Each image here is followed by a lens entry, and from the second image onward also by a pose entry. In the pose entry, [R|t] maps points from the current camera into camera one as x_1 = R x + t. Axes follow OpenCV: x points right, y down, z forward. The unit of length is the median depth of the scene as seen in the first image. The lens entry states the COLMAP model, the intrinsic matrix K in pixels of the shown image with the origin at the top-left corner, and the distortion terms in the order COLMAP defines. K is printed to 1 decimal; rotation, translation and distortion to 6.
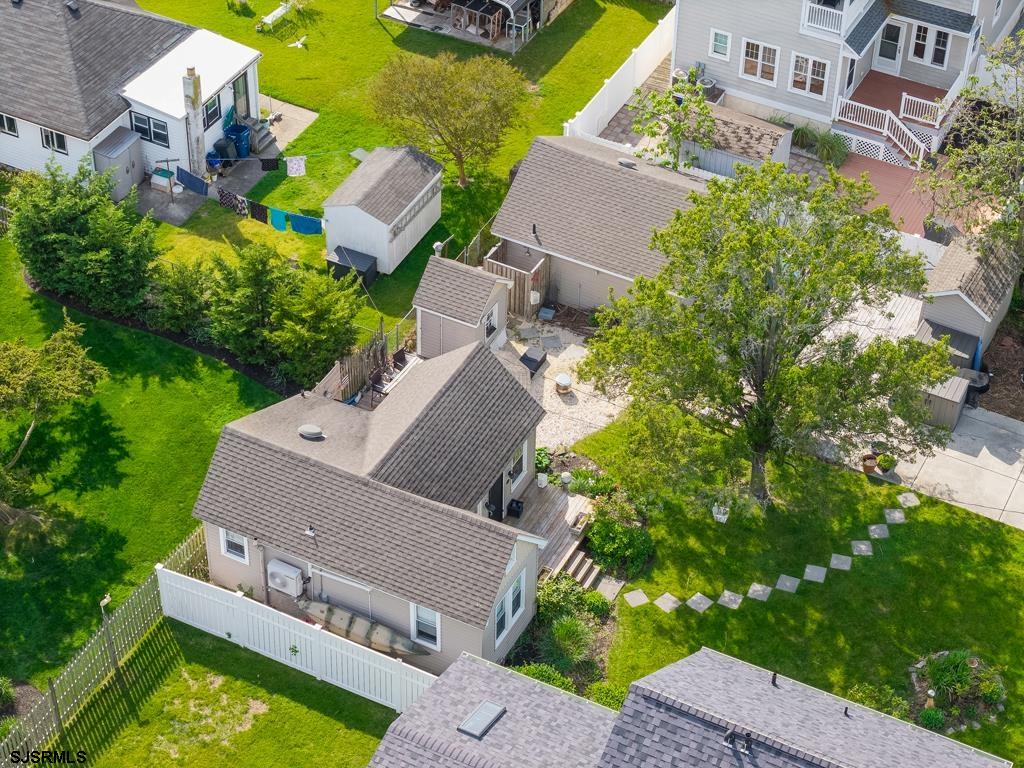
lens RADIAL K [[2051.7, 0, 517.9], [0, 2051.7, 384.0], [0, 0, 1]] dist [-0.141462, 0.000000]
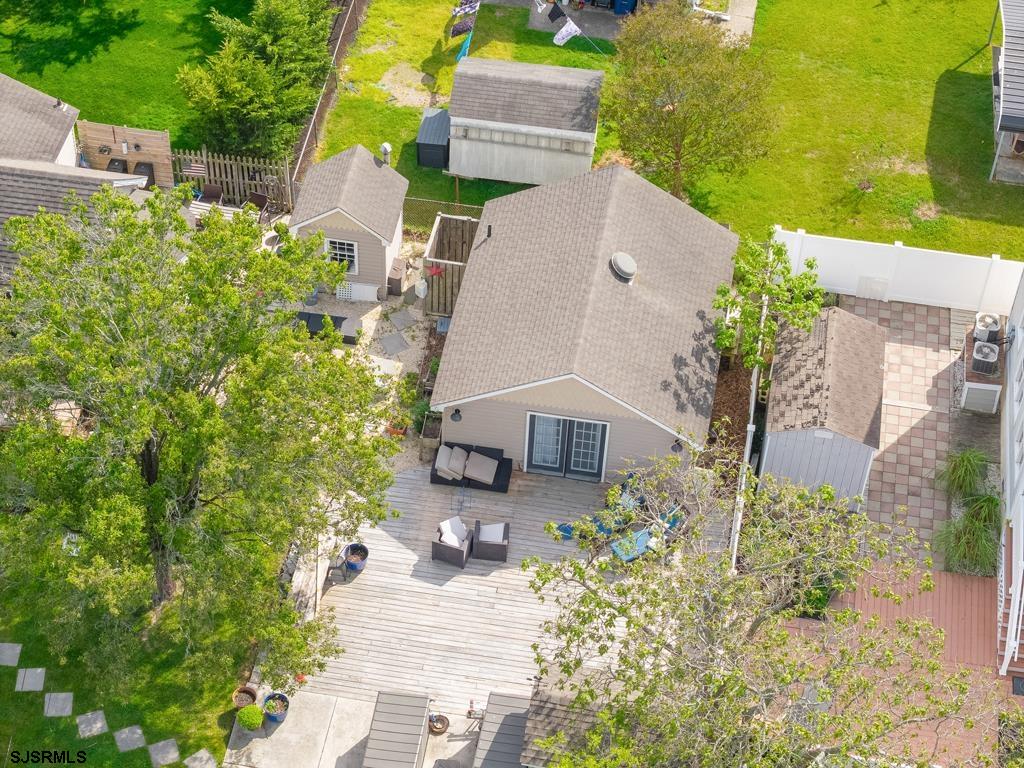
lens RADIAL K [[2051.7, 0, 518.5], [0, 2051.7, 375.3], [0, 0, 1]] dist [-0.141462, 0.000000]
pose [[0.310589, 0.690300, -0.653468, 0.593050], [-0.638947, 0.660601, 0.394148, -0.378206], [0.703762, 0.295113, 0.646240, 0.591833]]
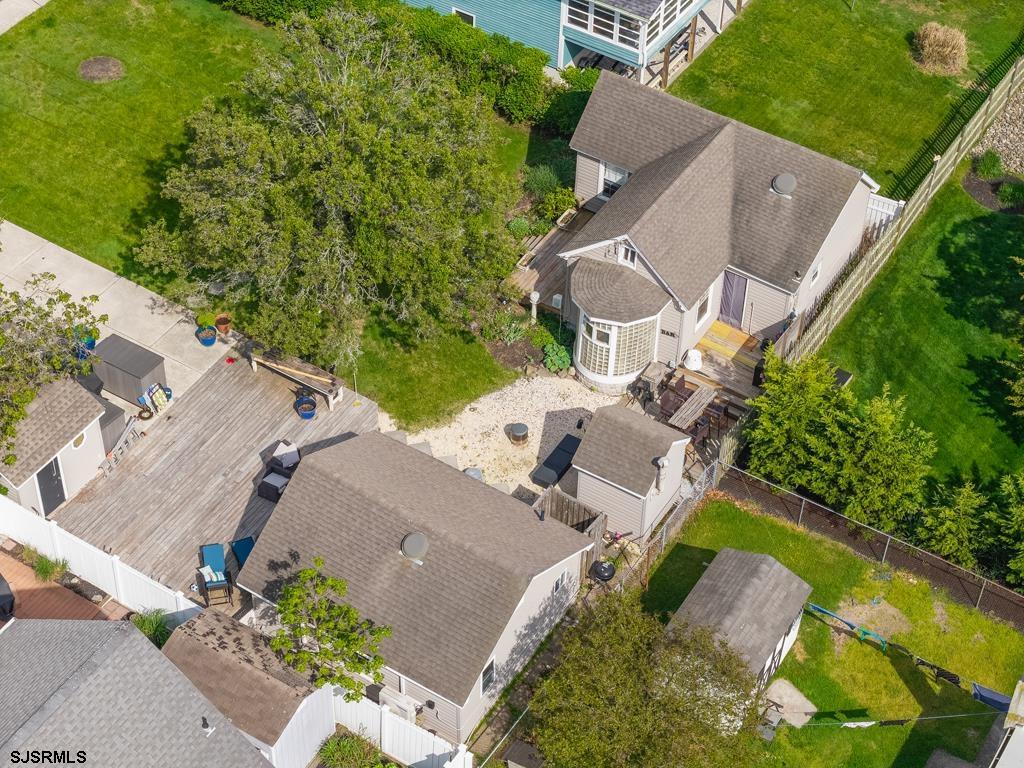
lens RADIAL K [[2051.7, 0, 510.9], [0, 2051.7, 387.1], [0, 0, 1]] dist [-0.141462, 0.000000]
pose [[-0.995165, -0.095203, 0.024131, 0.006139], [0.016054, 0.084708, 0.996276, -0.967300], [-0.096893, 0.991847, -0.082770, 1.120795]]
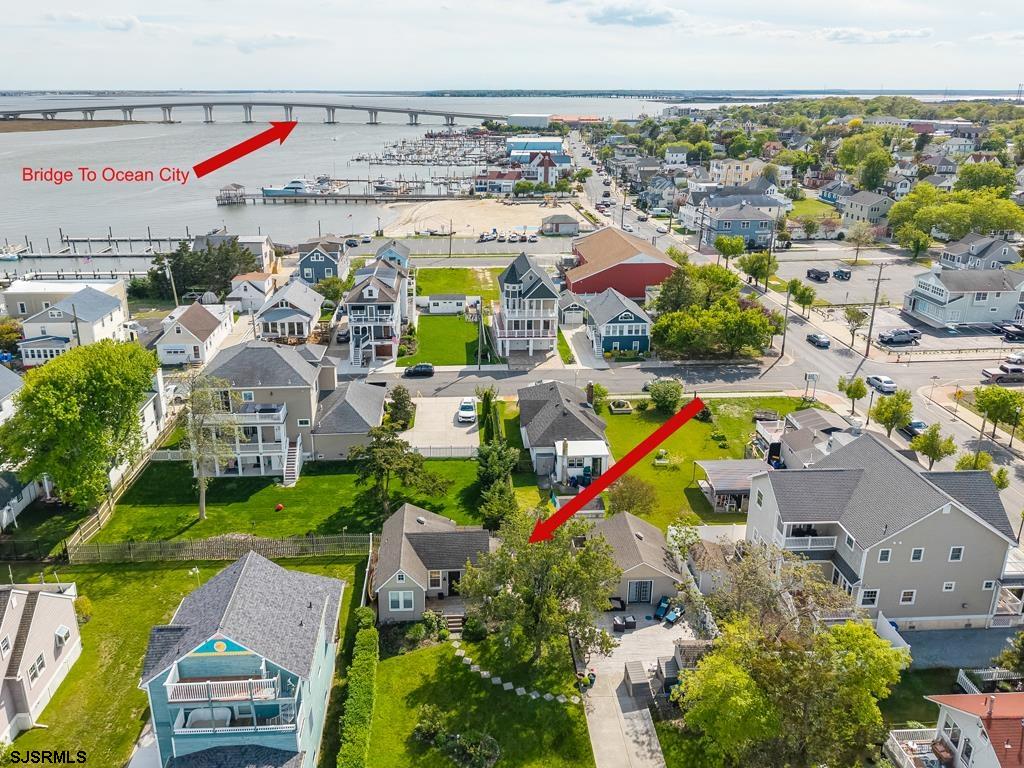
lens RADIAL K [[771.3, 0, 491.8], [0, 771.3, 324.0], [0, 0, 1]] dist [-0.007745, -0.012343]
pose [[0.507998, 0.235527, -0.828532, 0.724187], [-0.558211, 0.822584, -0.108420, -0.130590], [0.656001, 0.517573, 0.549346, 0.303705]]
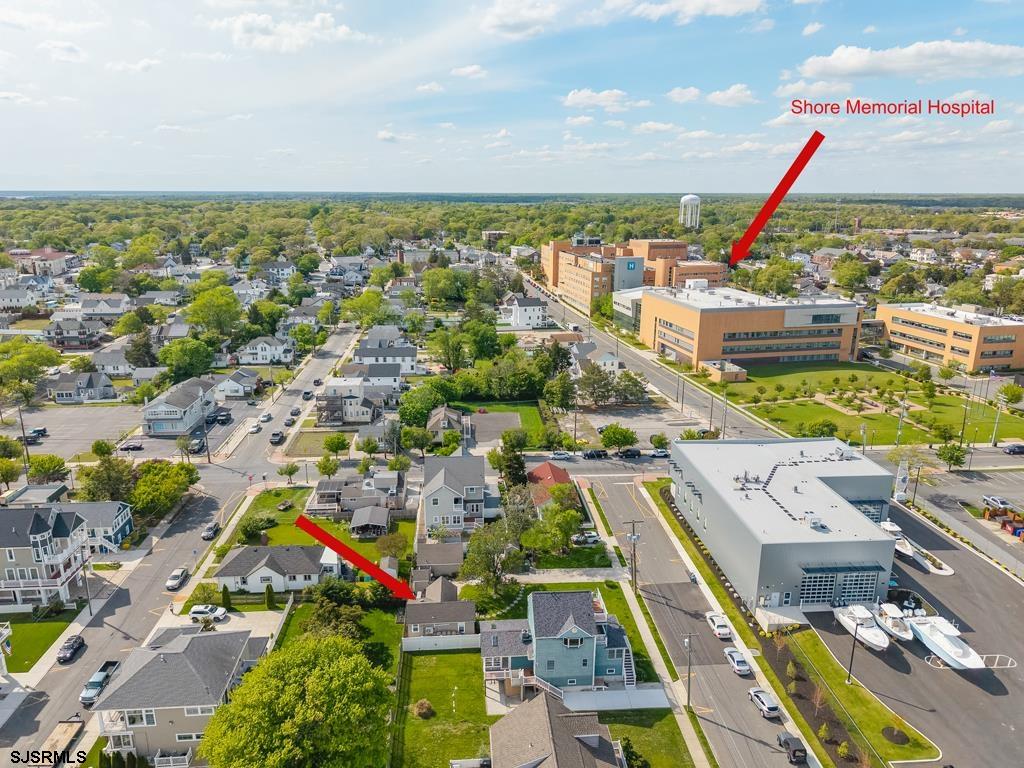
lens RADIAL K [[684.6, 0, 506.2], [0, 684.6, 381.8], [0, 0, 1]] dist [-0.003138, -0.002154]
pose [[0.856611, -0.156252, 0.491734, -0.600433], [0.347499, 0.879194, -0.325980, 0.152936], [-0.381394, 0.450115, 0.807425, -0.578585]]
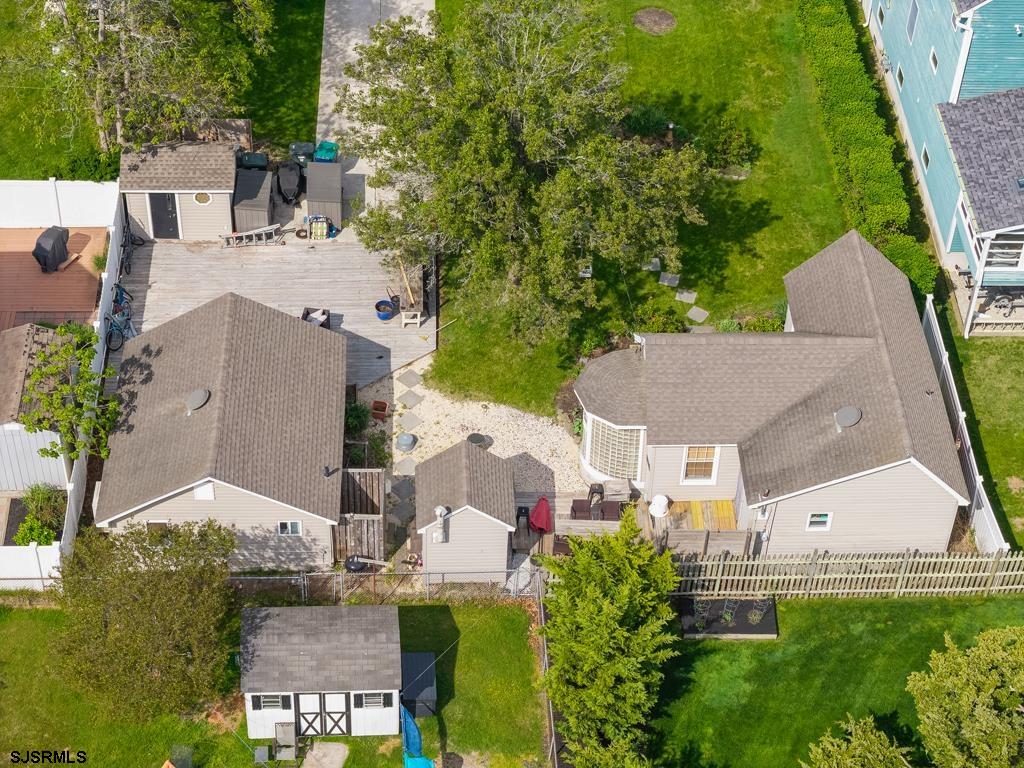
lens RADIAL K [[2051.7, 0, 516.9], [0, 2051.7, 386.2], [0, 0, 1]] dist [-0.141462, 0.000000]
pose [[-0.495341, -0.634788, 0.593027, -0.540616], [0.529151, 0.320915, 0.785502, -0.755466], [-0.688939, 0.702892, 0.176936, 0.859001]]
